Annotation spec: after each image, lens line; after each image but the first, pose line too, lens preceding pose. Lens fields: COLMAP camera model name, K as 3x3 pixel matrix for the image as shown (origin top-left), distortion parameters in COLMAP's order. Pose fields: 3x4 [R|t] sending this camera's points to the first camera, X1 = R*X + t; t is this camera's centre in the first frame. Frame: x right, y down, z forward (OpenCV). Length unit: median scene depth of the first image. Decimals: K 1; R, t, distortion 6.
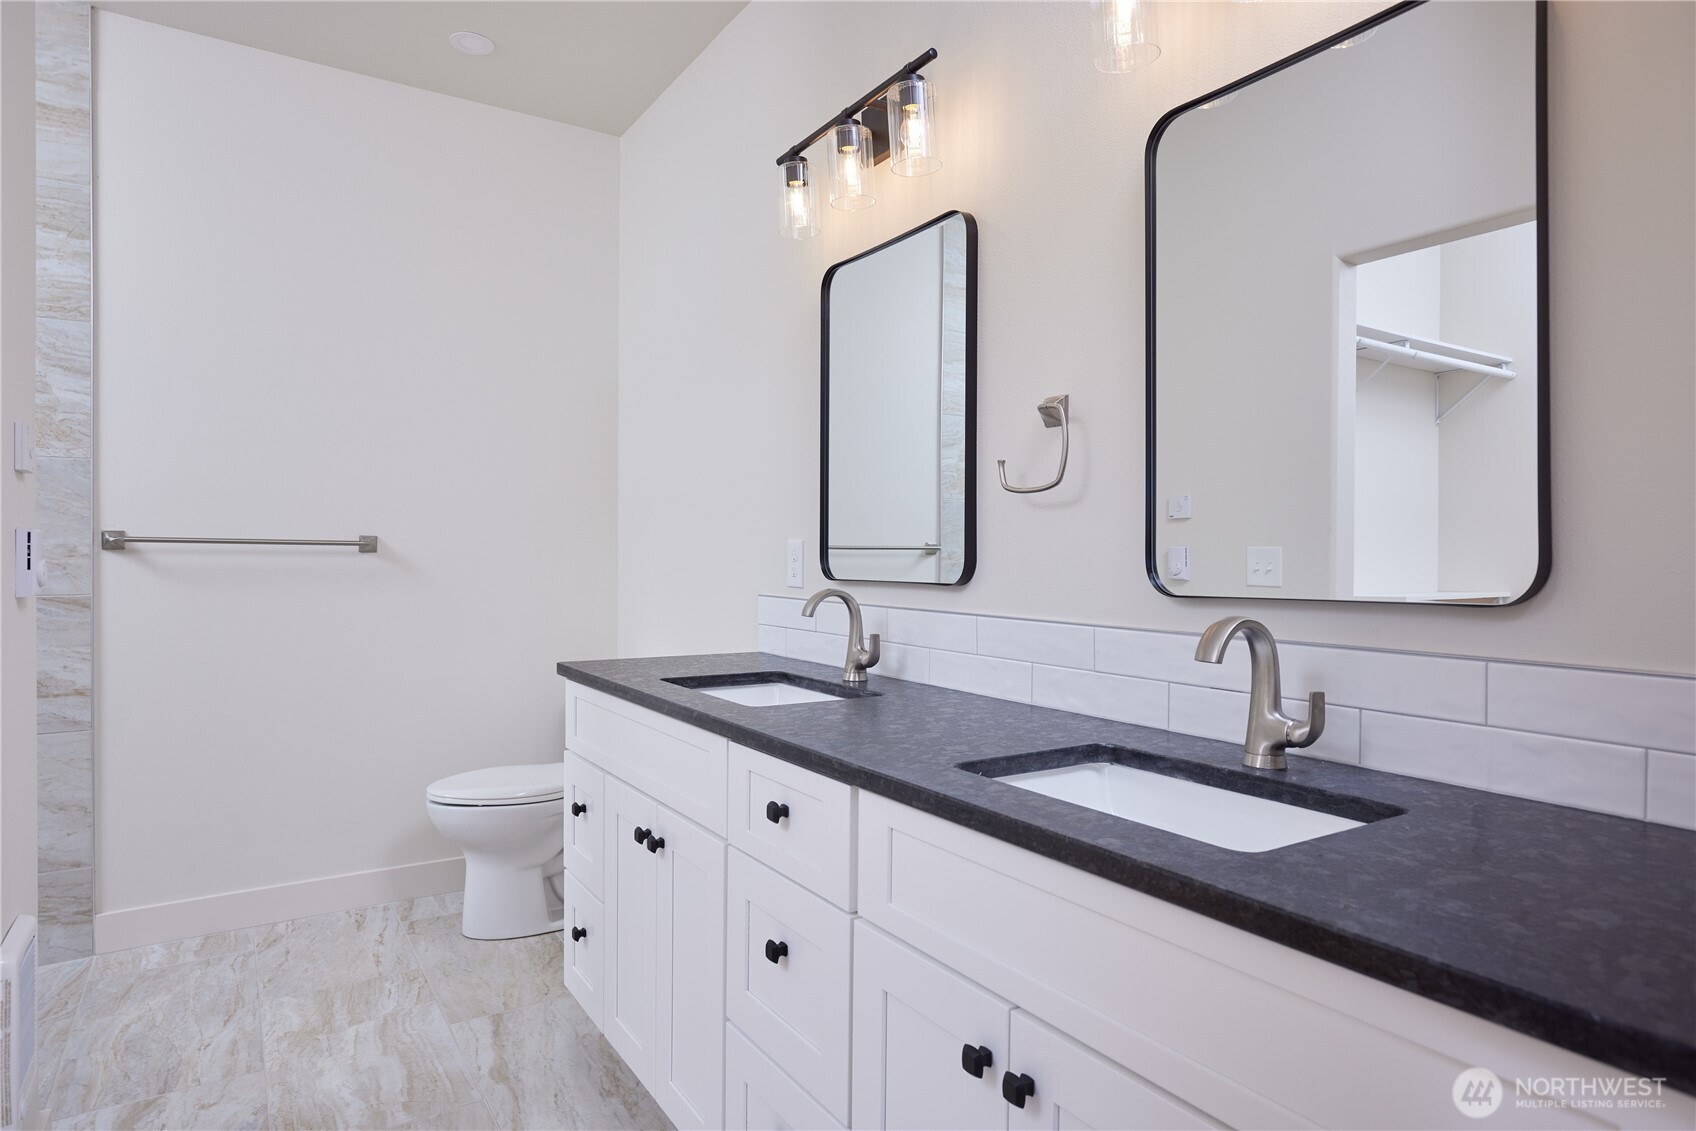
lens RADIAL K [[979.0, 0, 848.0], [0, 979.0, 565.5], [0, 0, 1]] dist [-0.007024, -0.000406]
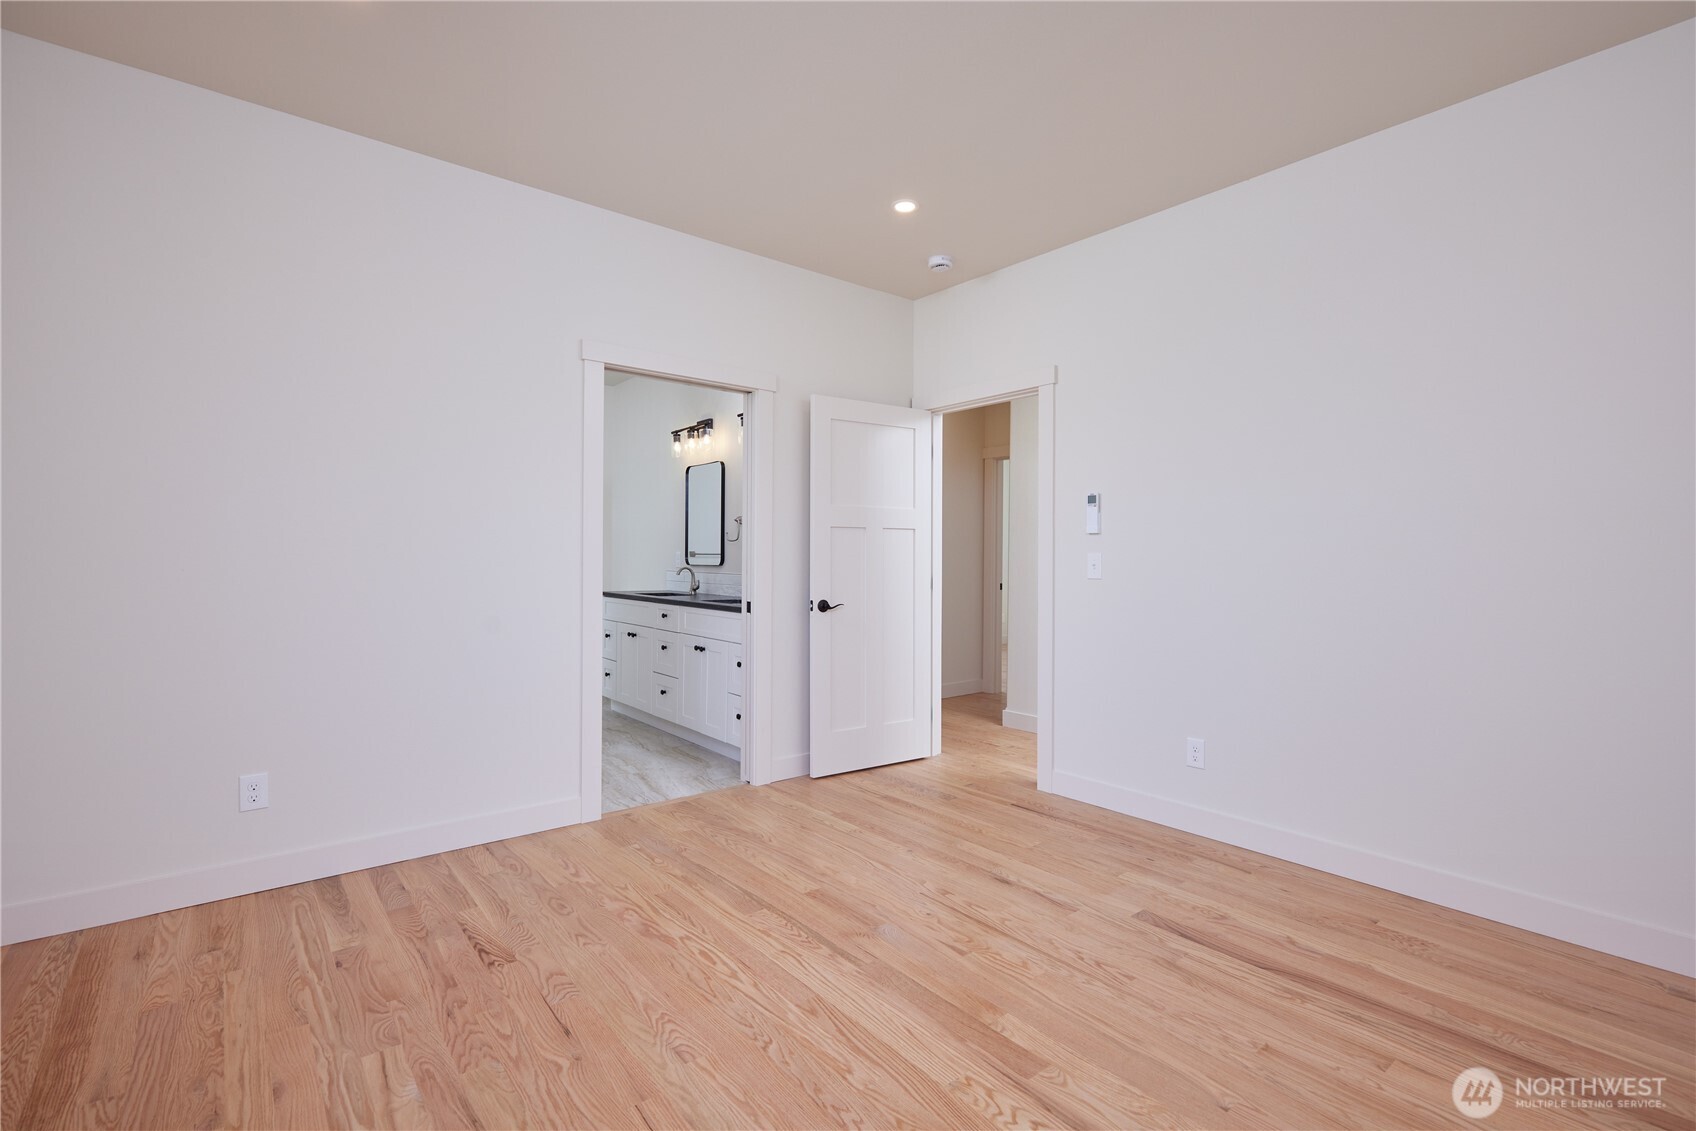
lens RADIAL K [[771.1, 0, 855.7], [0, 771.1, 566.6], [0, 0, 1]] dist [0.002877, 0.000404]
pose [[0.993813, 0.000413, 0.111065, 0.296837], [-0.000049, 0.999995, -0.003275, 0.034022], [-0.111066, 0.003249, 0.993808, -1.892287]]
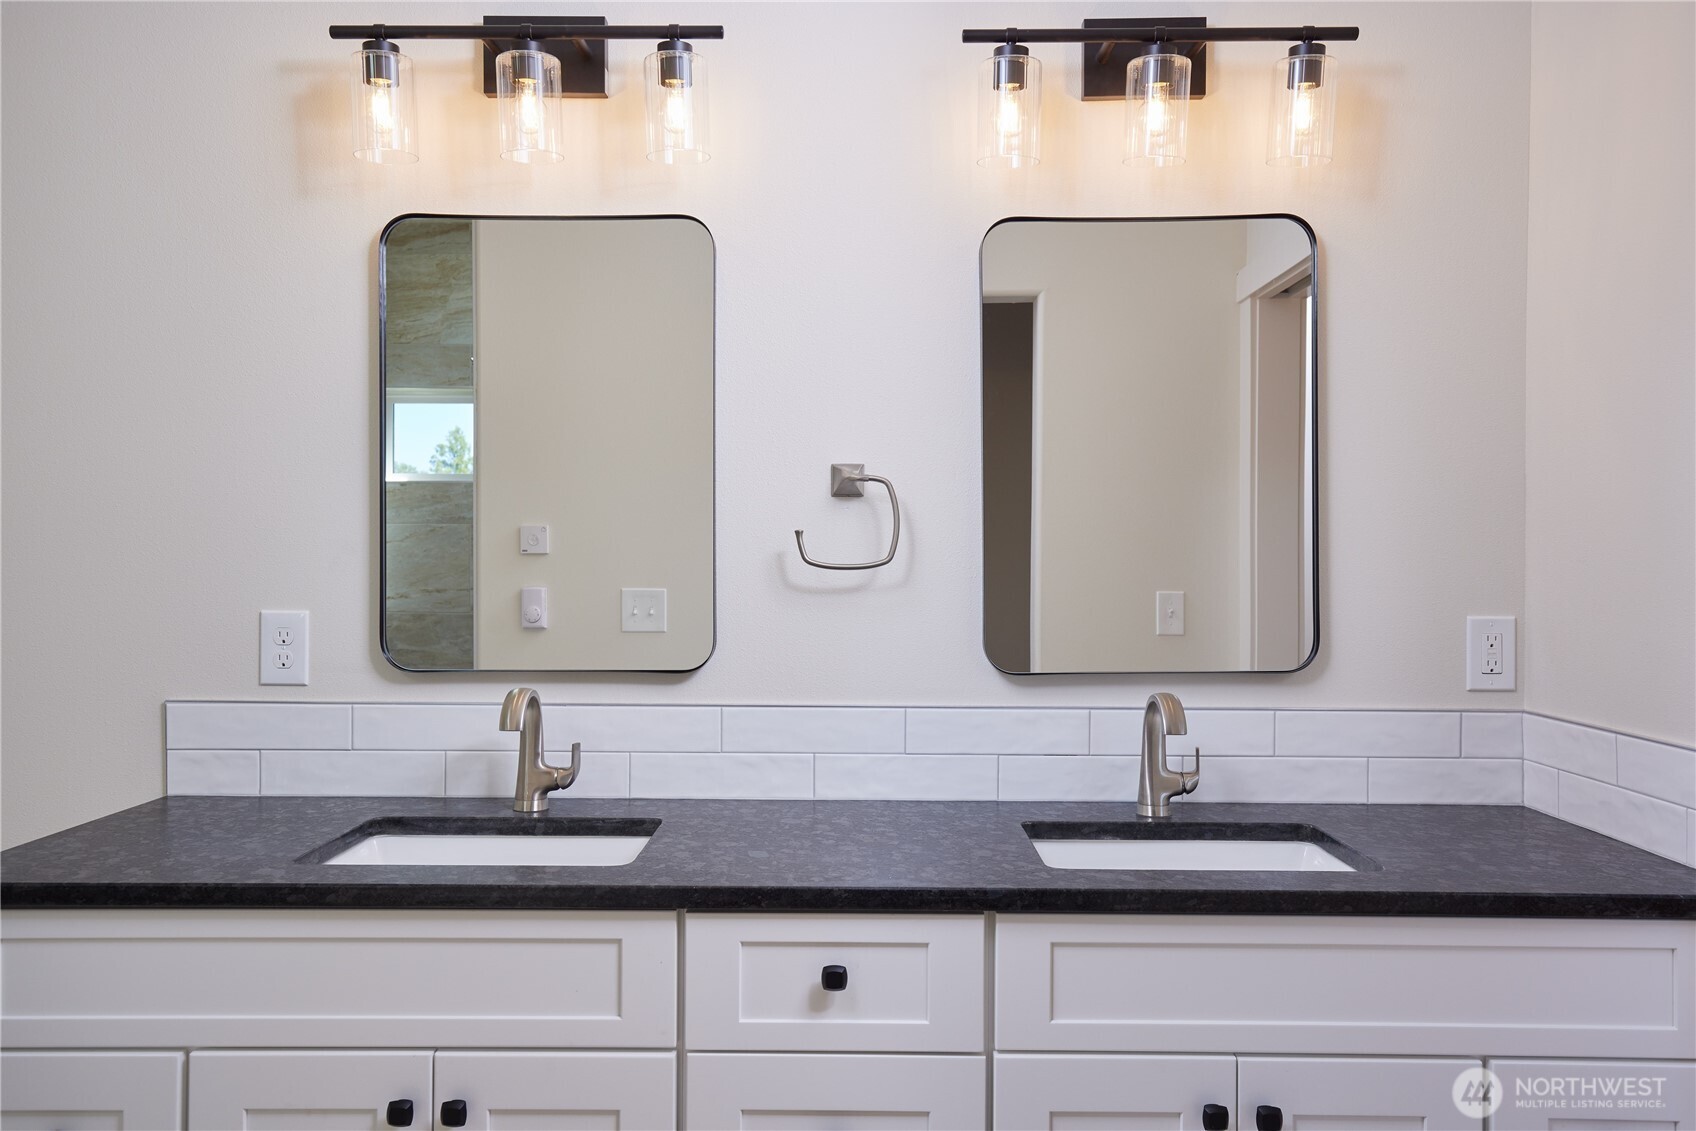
lens RADIAL K [[1284.5, 0, 848.0], [0, 1284.5, 565.5], [0, 0, 1]] dist [0.001375, 0.000841]
pose [[0.533396, -0.013979, 0.845750, -0.738394], [0.006444, 0.999902, 0.012463, -0.082680], [-0.845841, -0.001198, 0.533433, 0.312502]]
